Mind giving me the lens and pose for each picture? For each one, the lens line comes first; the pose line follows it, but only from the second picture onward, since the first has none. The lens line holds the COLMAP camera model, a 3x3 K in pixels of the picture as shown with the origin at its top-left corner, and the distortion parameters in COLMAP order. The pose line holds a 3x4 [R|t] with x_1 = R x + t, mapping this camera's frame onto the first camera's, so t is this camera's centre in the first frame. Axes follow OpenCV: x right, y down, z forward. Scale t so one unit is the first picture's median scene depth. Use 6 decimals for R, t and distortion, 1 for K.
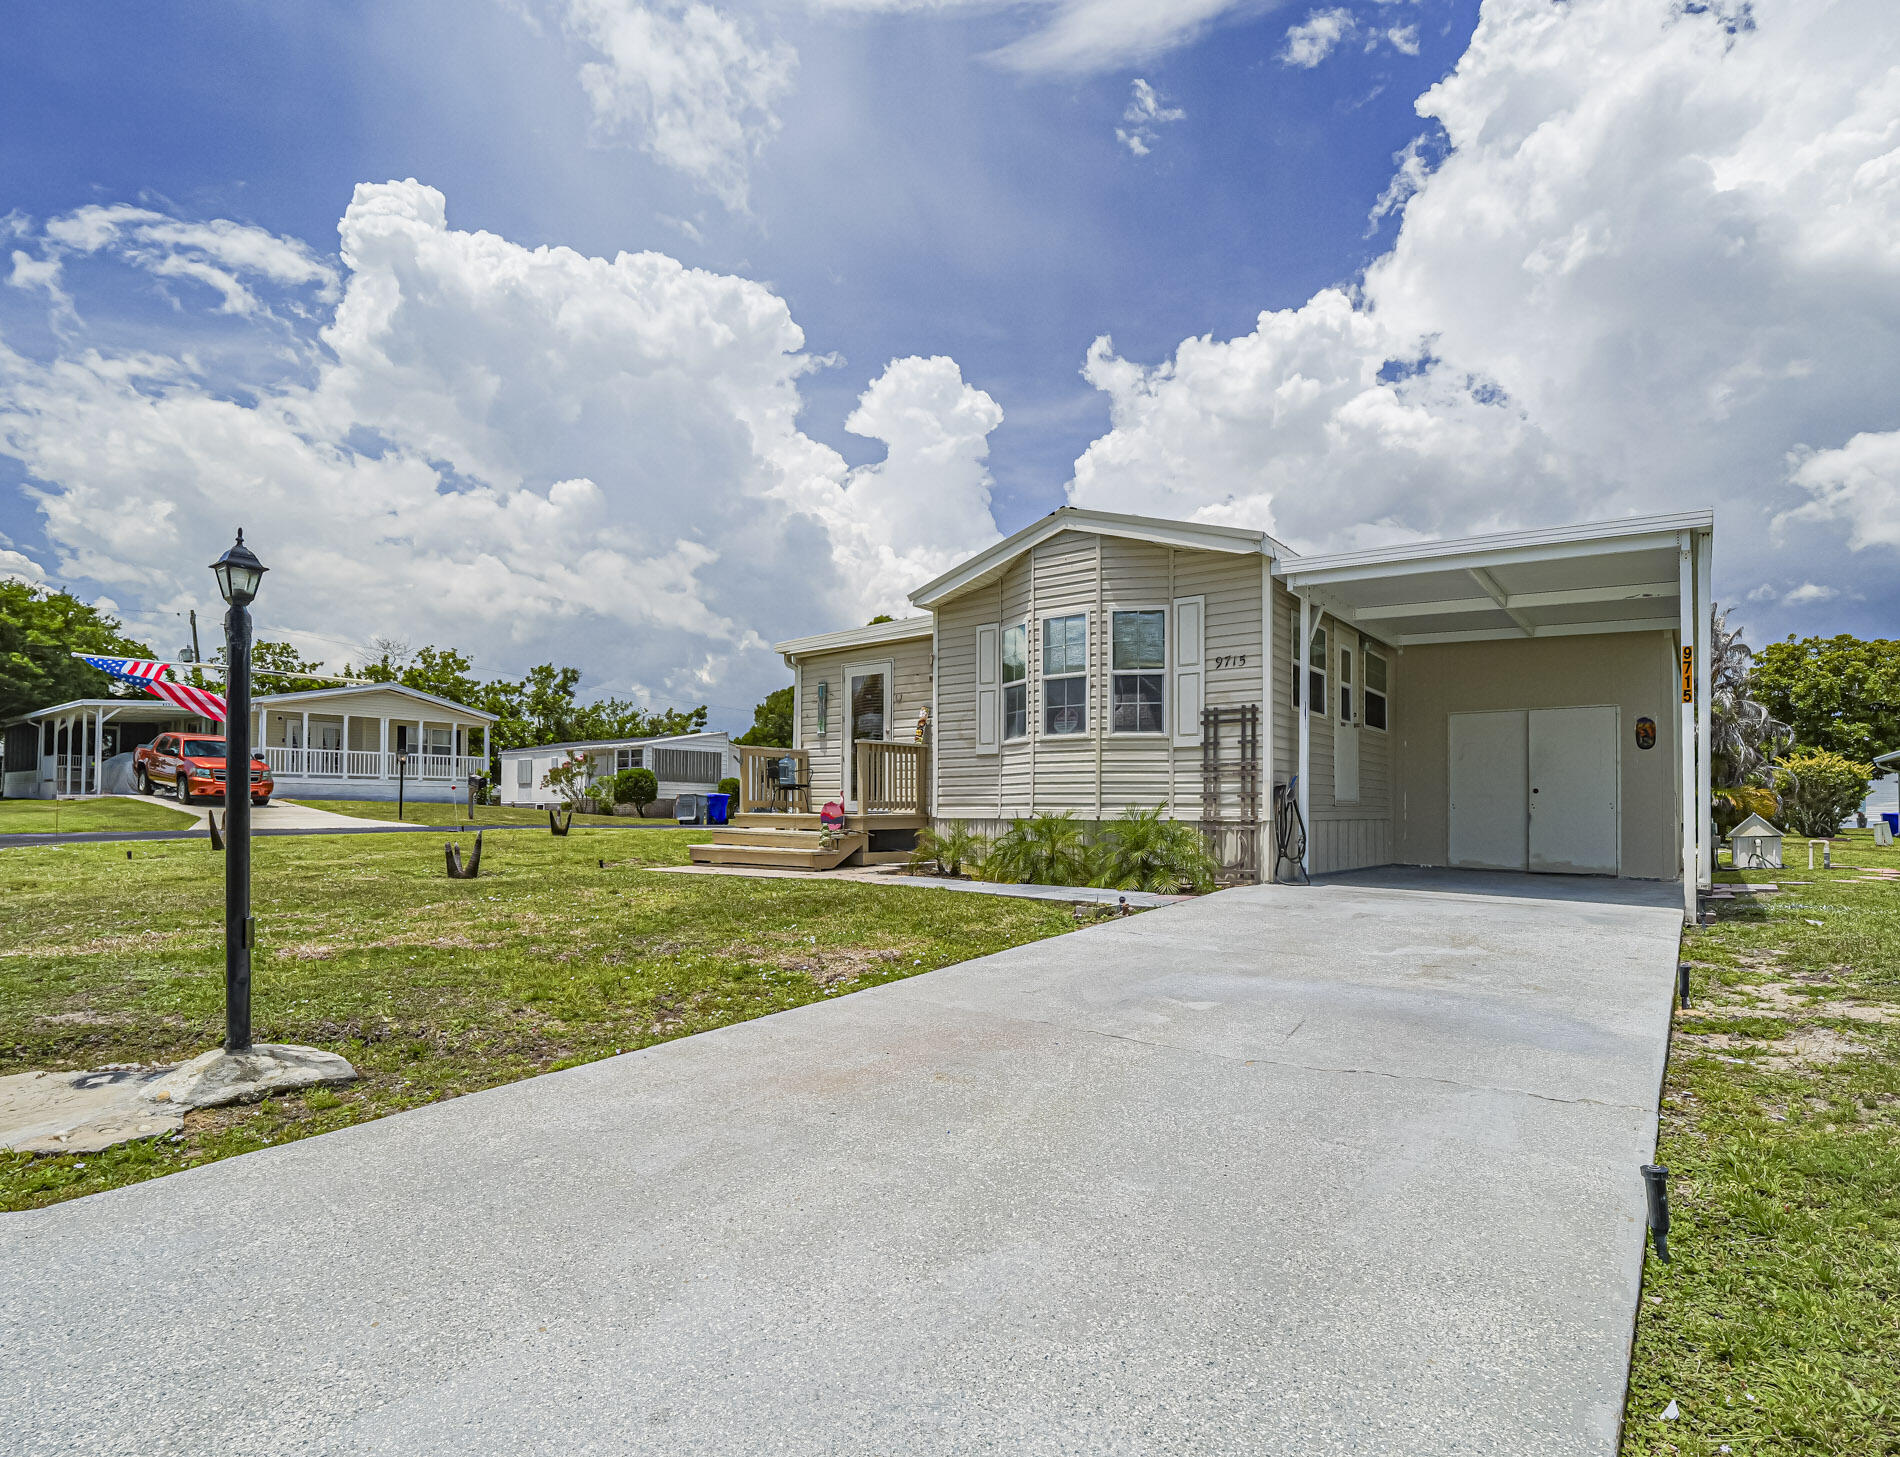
lens RADIAL K [[973.8, 0, 952.8], [0, 973.8, 819.3], [0, 0, 1]] dist [-0.010954, -0.007064]
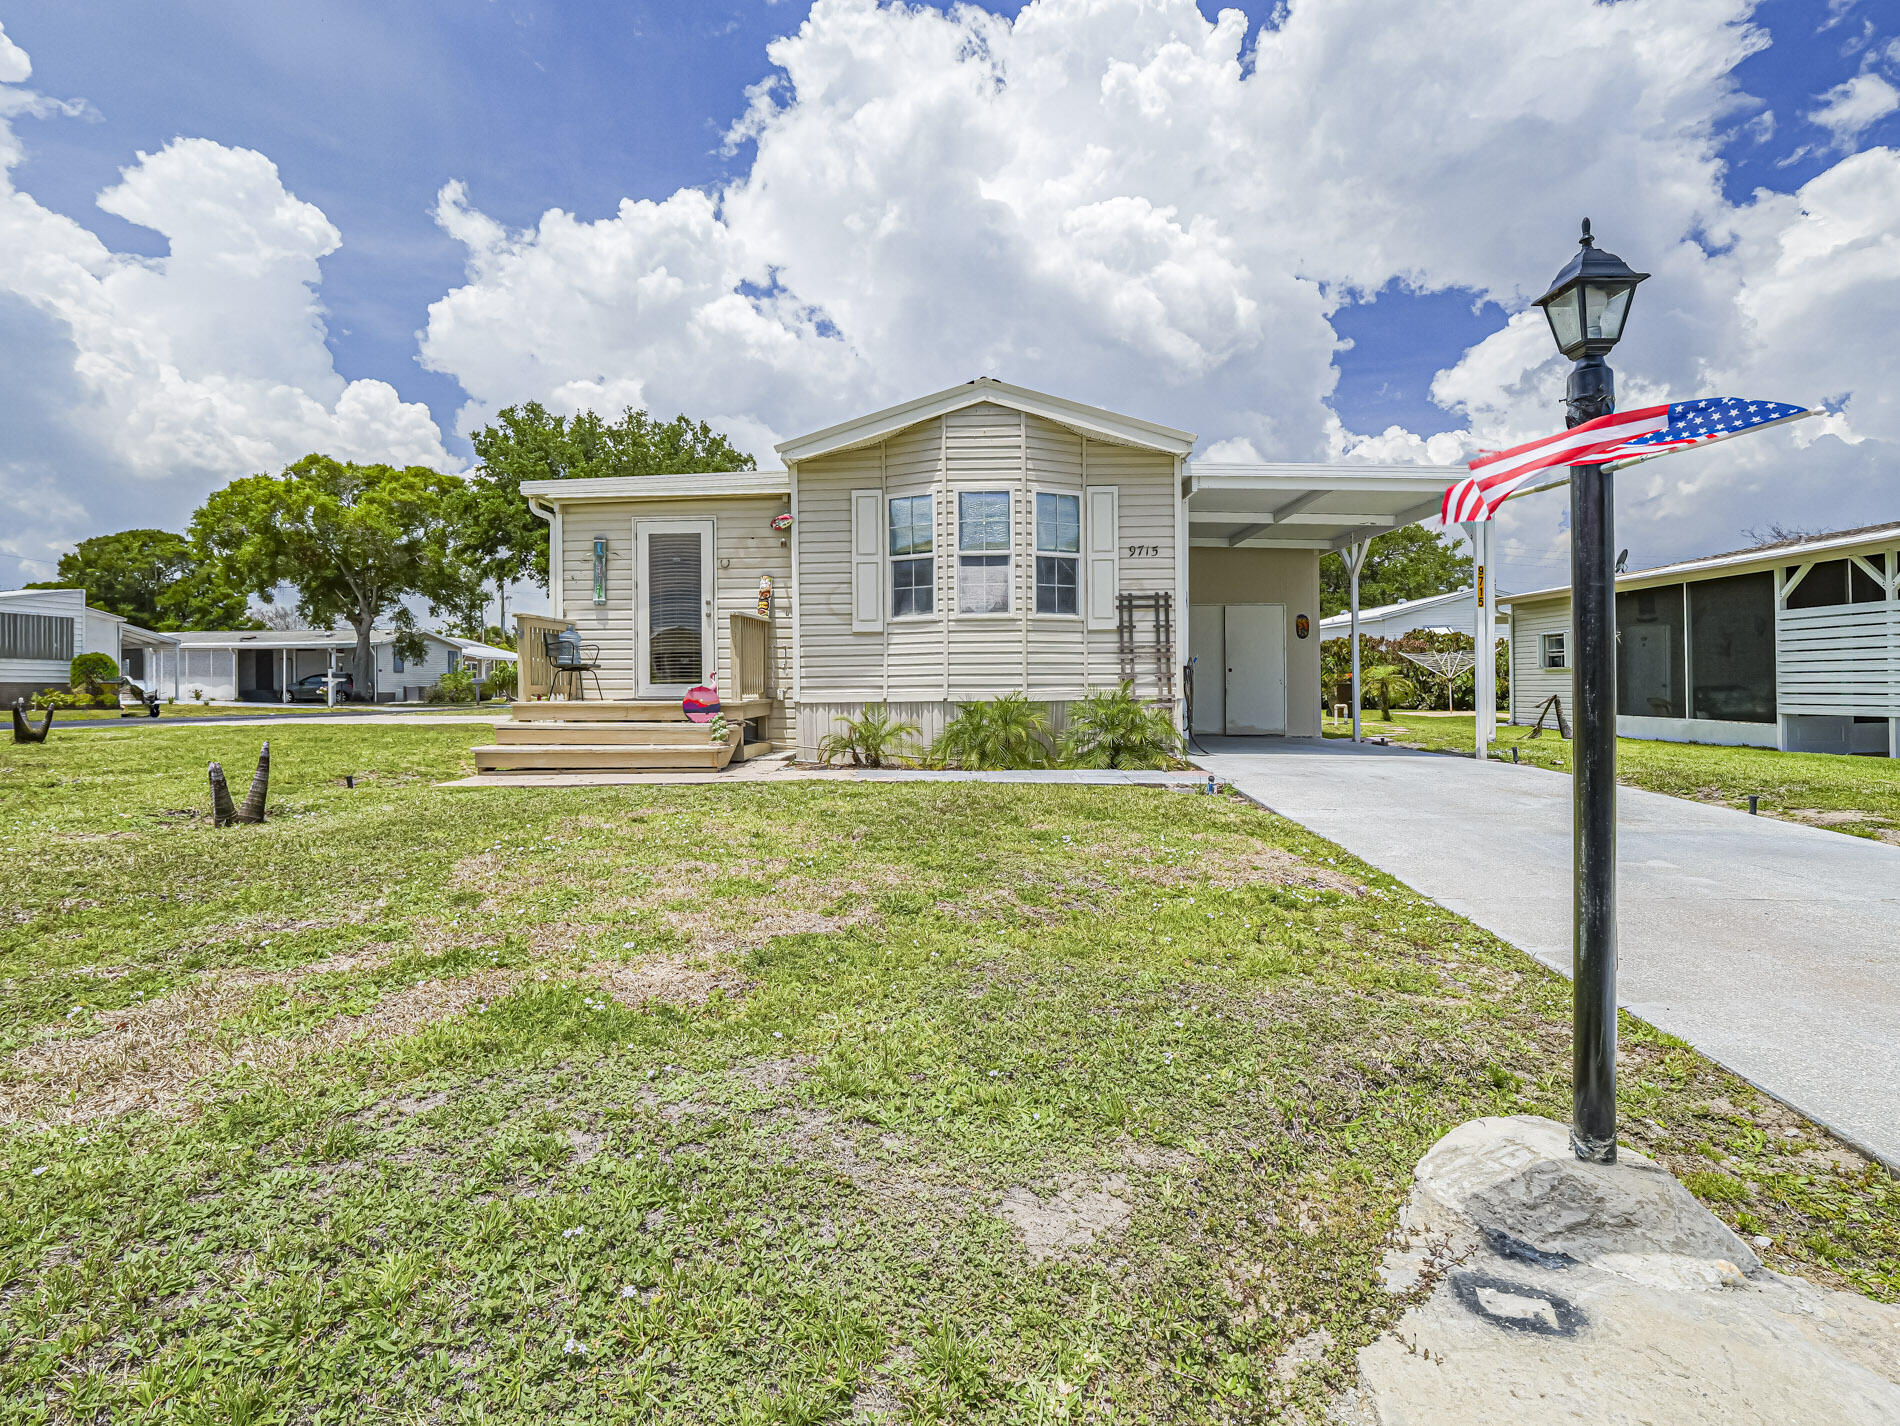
lens RADIAL K [[938.7, 0, 936.6], [0, 938.7, 707.4], [0, 0, 1]] dist [-0.016293, 0.000530]
pose [[0.812480, -0.026258, 0.582398, -0.153571], [0.018576, 0.999644, 0.019155, -0.004105], [-0.582694, -0.004744, 0.812678, 0.087060]]
